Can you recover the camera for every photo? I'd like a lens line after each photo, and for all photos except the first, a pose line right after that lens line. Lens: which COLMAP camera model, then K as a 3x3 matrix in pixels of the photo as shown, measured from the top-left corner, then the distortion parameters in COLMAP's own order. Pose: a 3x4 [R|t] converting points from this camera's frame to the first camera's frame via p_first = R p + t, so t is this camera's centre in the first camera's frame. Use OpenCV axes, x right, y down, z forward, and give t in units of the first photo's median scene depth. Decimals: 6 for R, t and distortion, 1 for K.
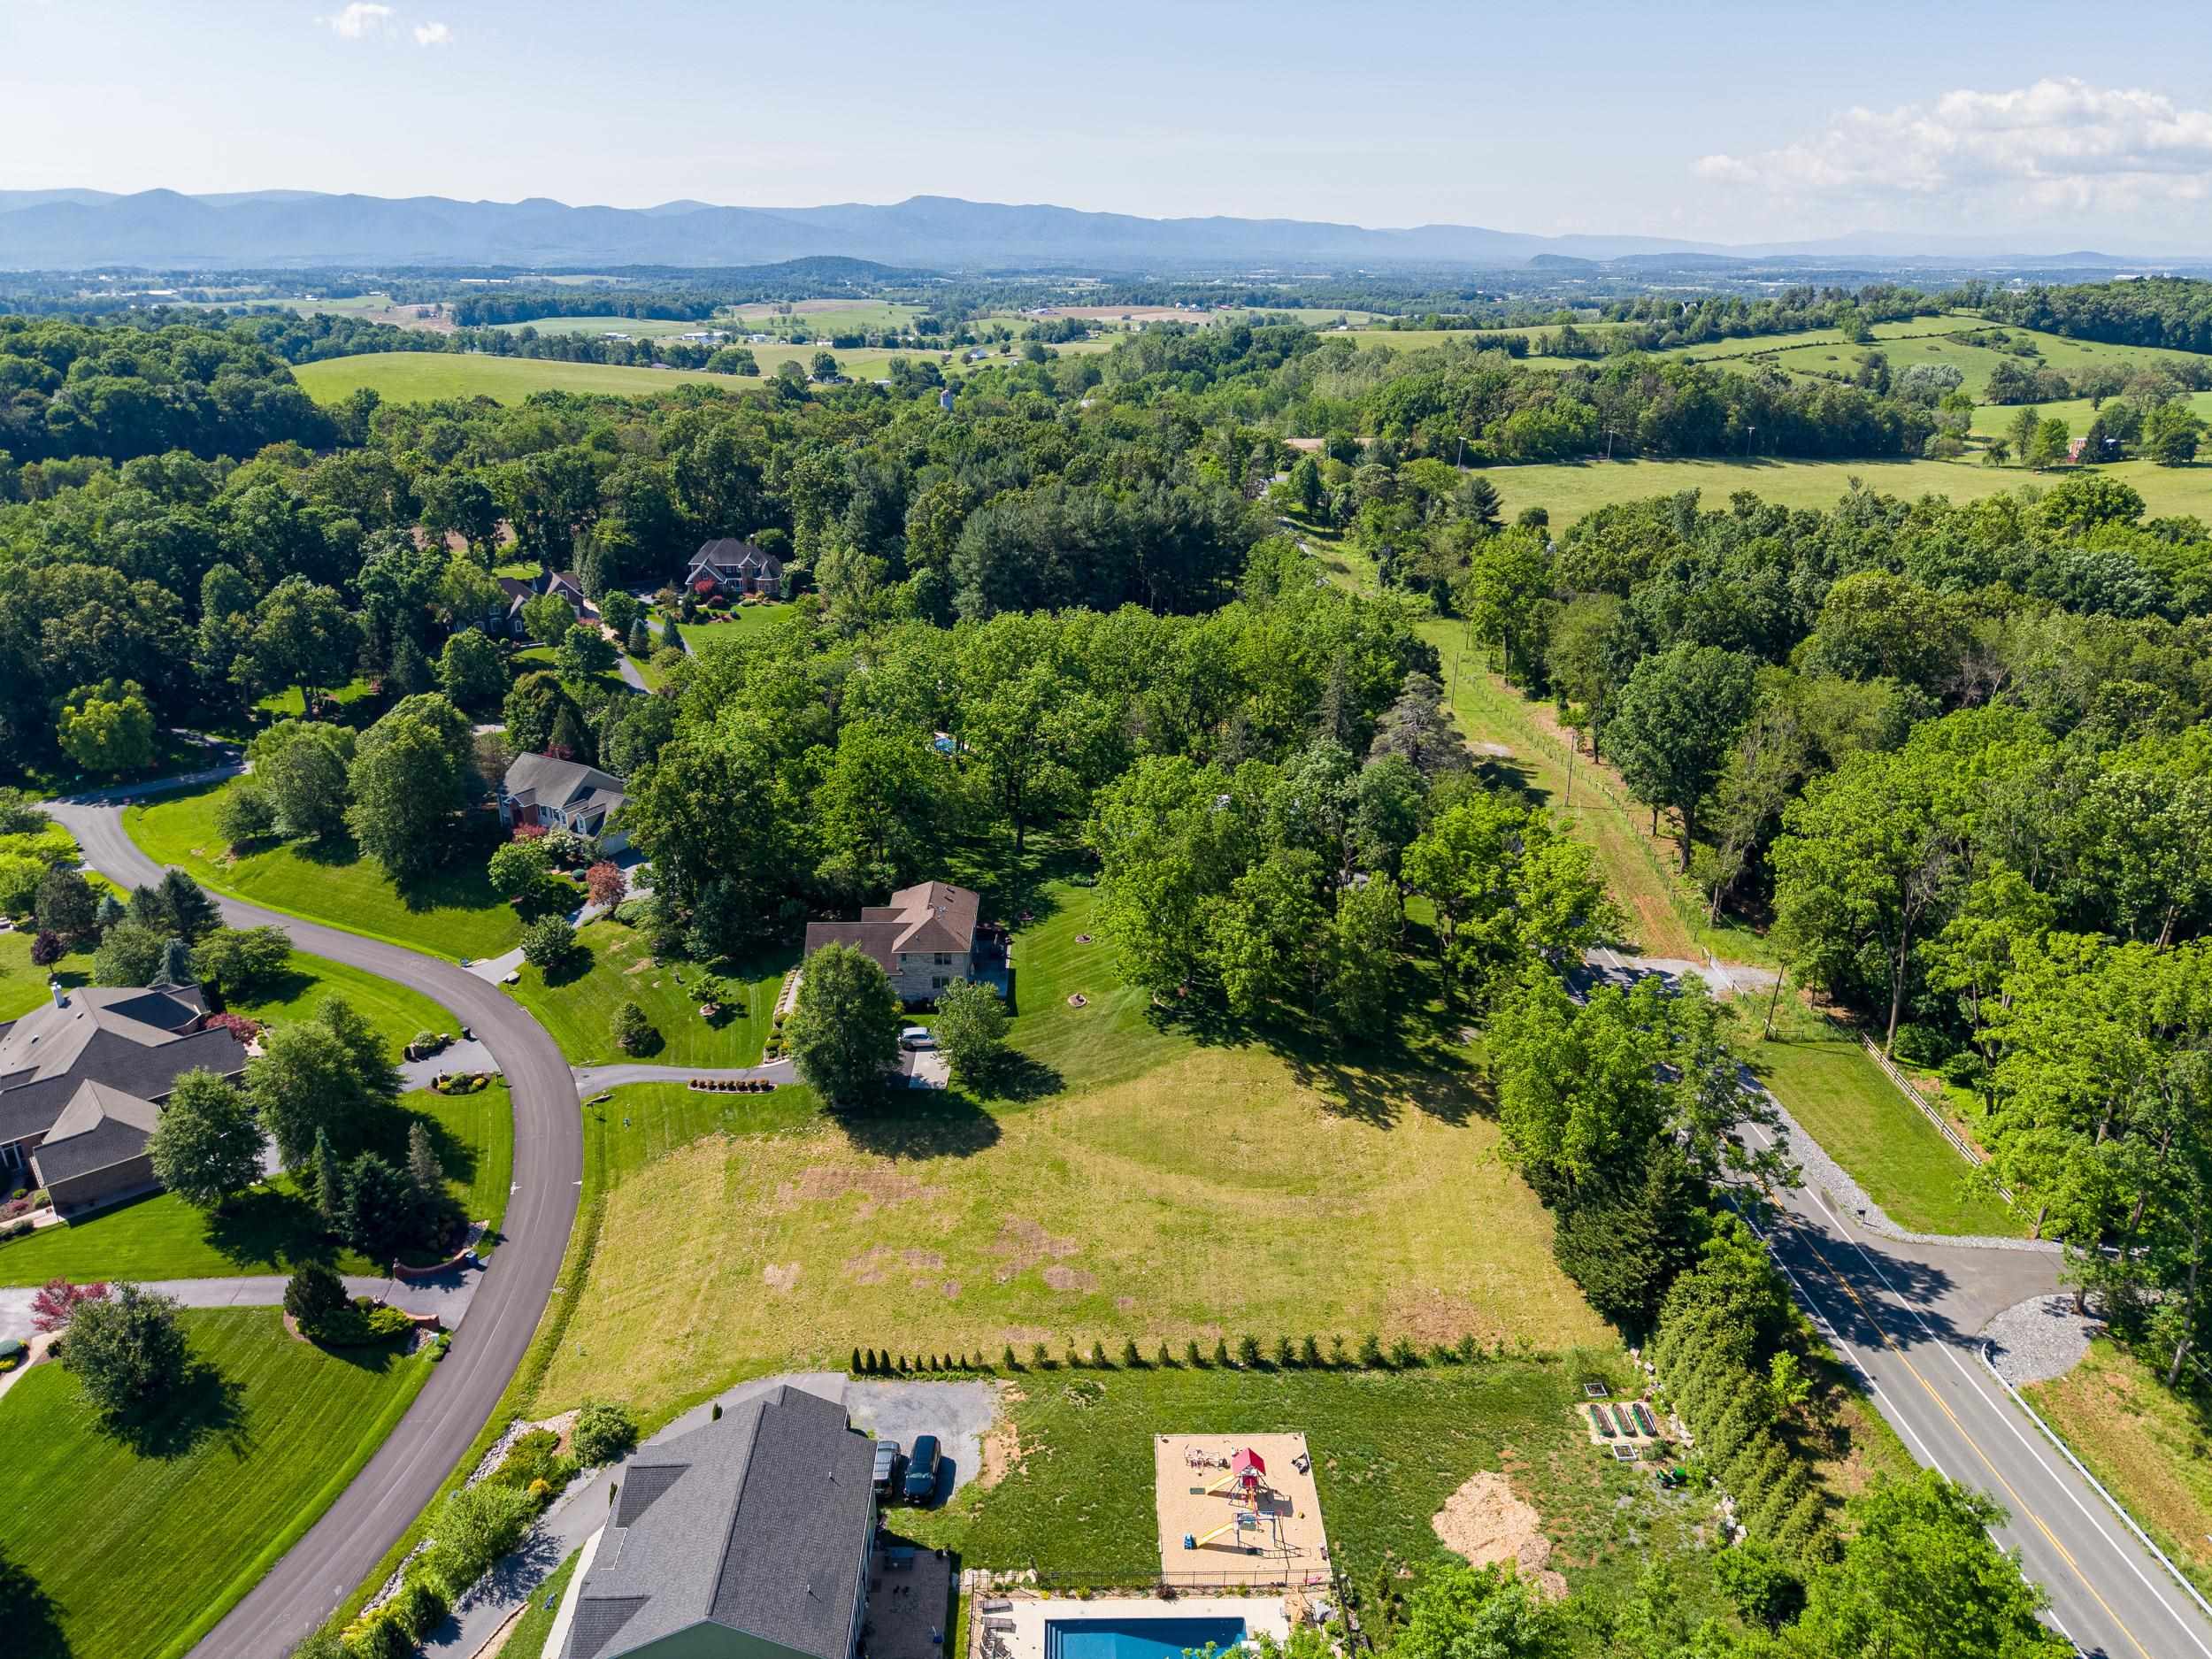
lens RADIAL K [[1477.4, 0, 1106.0], [0, 1477.4, 829.5], [0, 0, 1]] dist [0.032119, -0.030103]
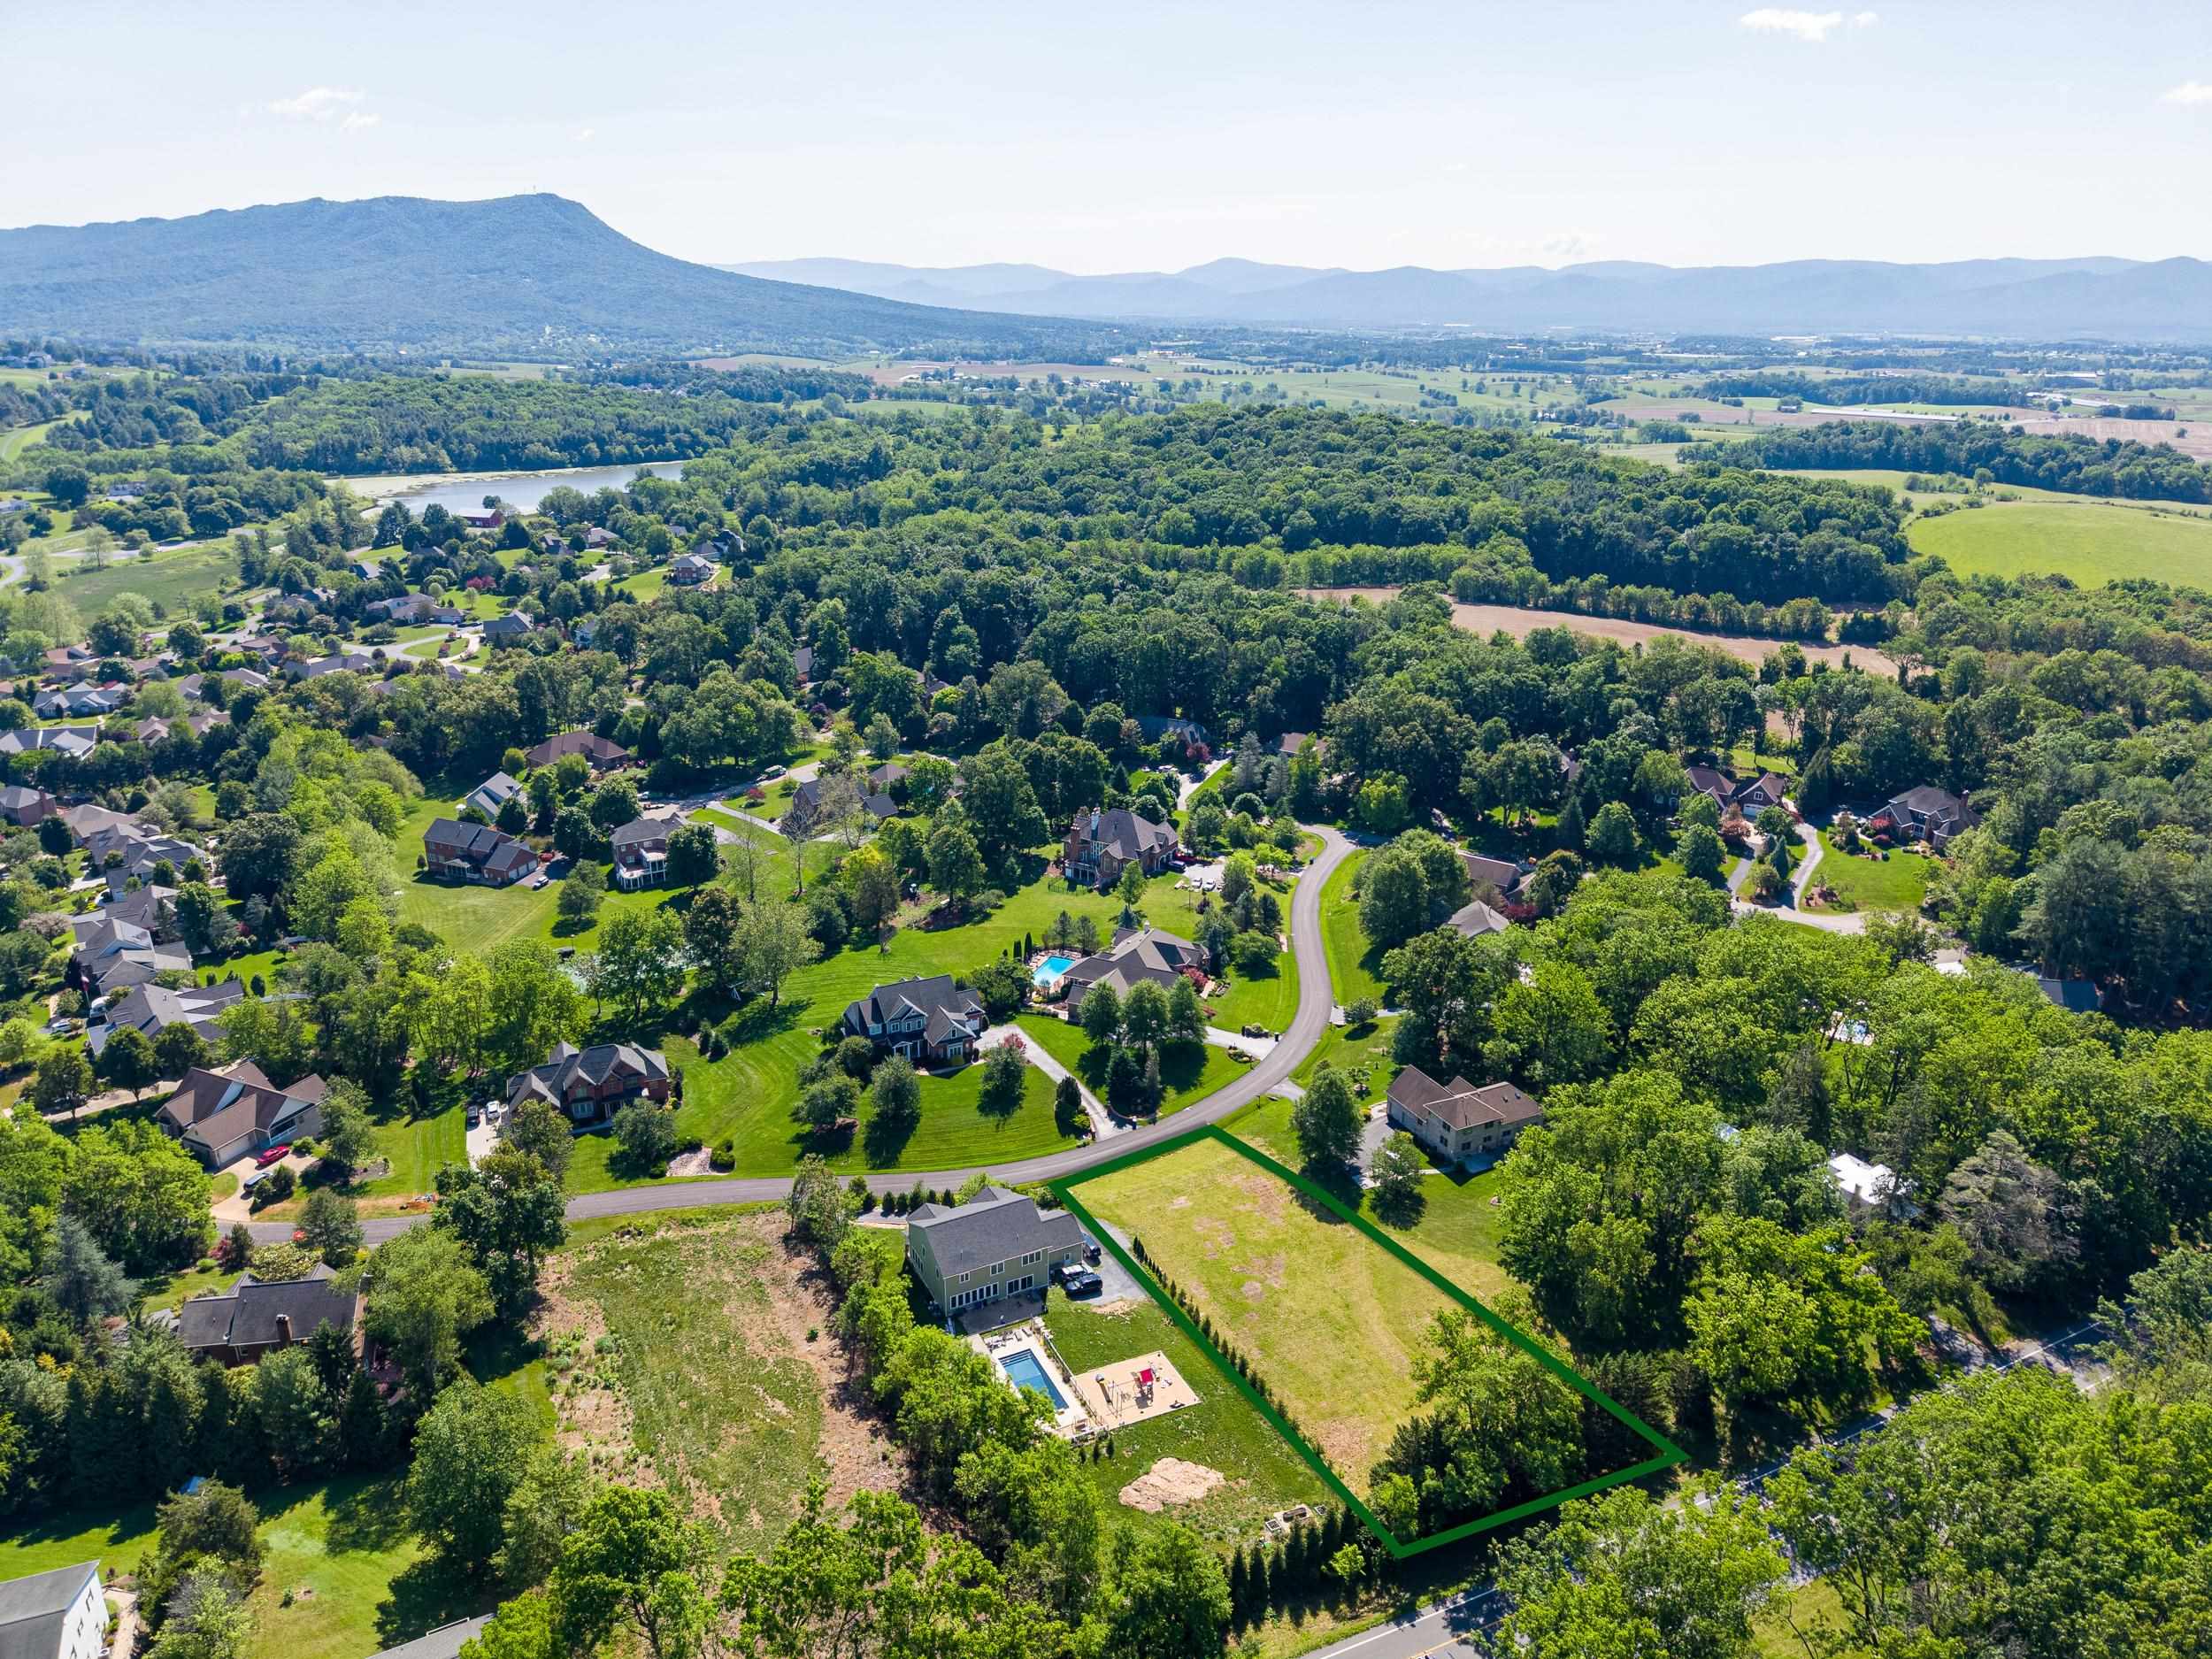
lens RADIAL K [[1467.1, 0, 1106.0], [0, 1467.1, 829.5], [0, 0, 1]] dist [0.057142, -0.072938]
pose [[0.427946, 0.304823, -0.850850, 0.914915], [-0.334940, 0.927866, 0.163952, -0.315857], [0.839451, 0.214821, 0.499174, -0.076731]]
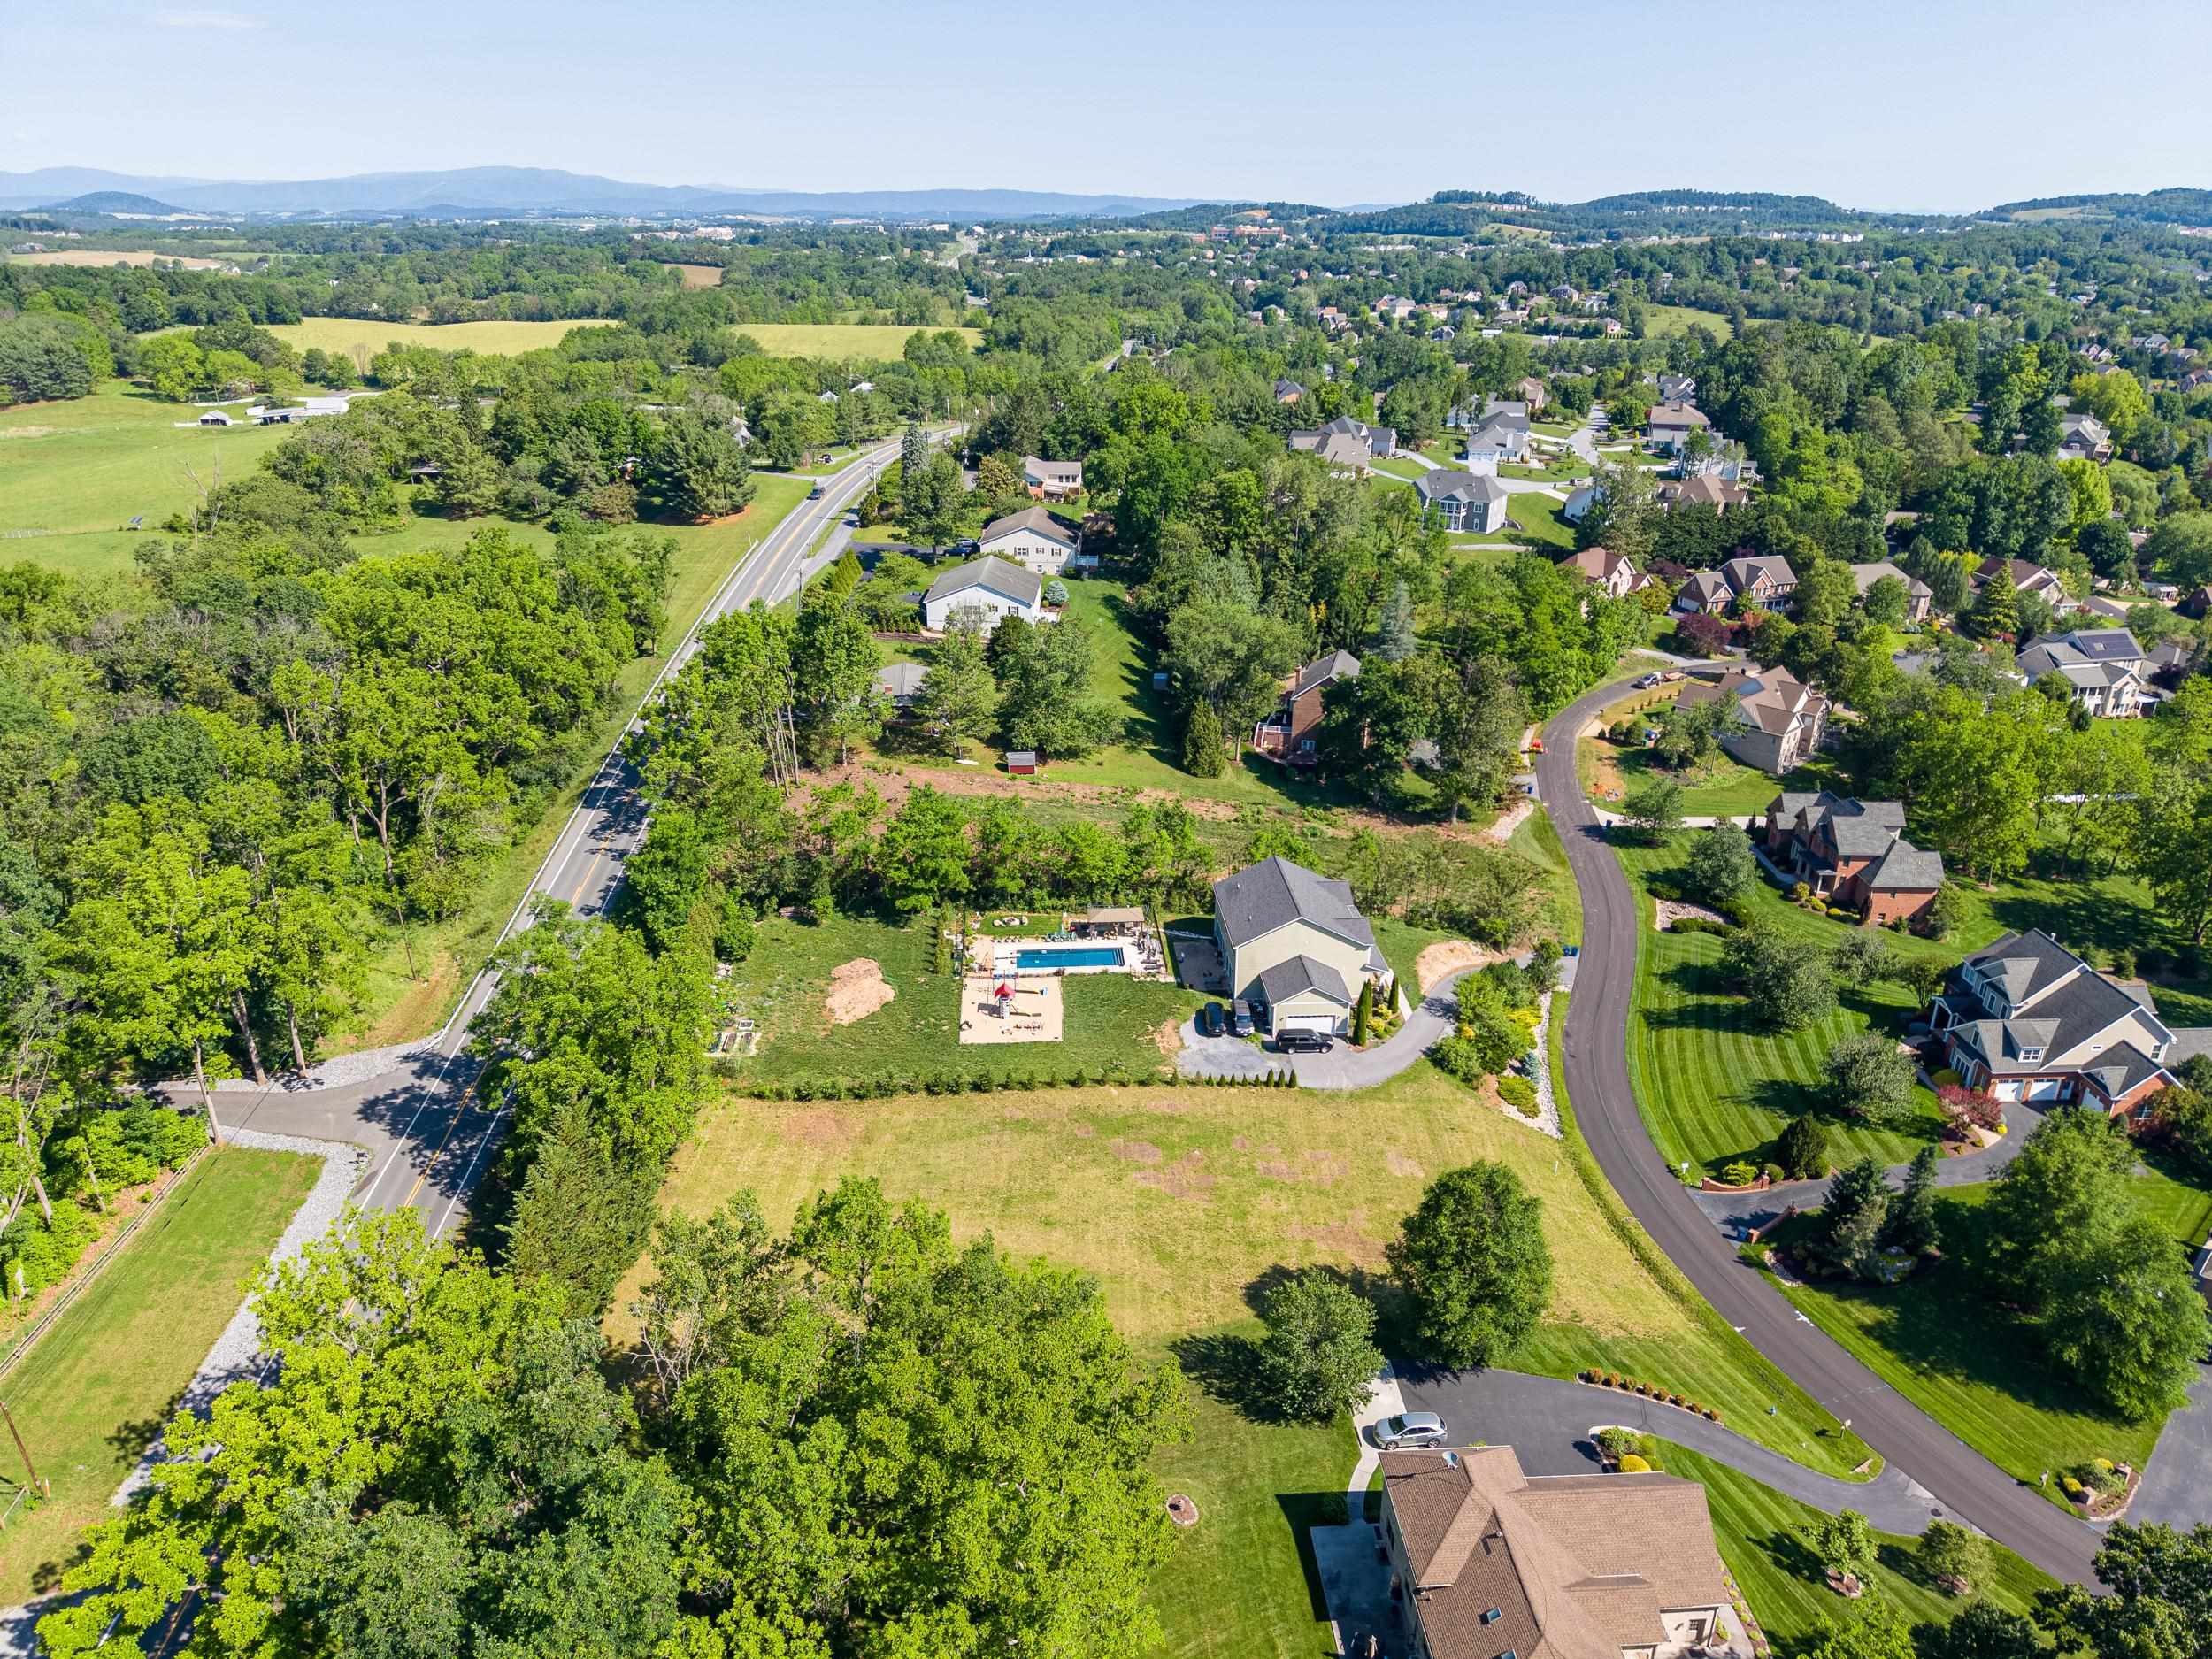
lens RADIAL K [[1477.4, 0, 1106.0], [0, 1477.4, 829.5], [0, 0, 1]] dist [0.032119, -0.030103]
pose [[-0.998922, -0.002476, -0.046362, 0.038710], [-0.034002, 0.718962, 0.694217, -0.484863], [0.031614, 0.695045, -0.718271, 1.251140]]
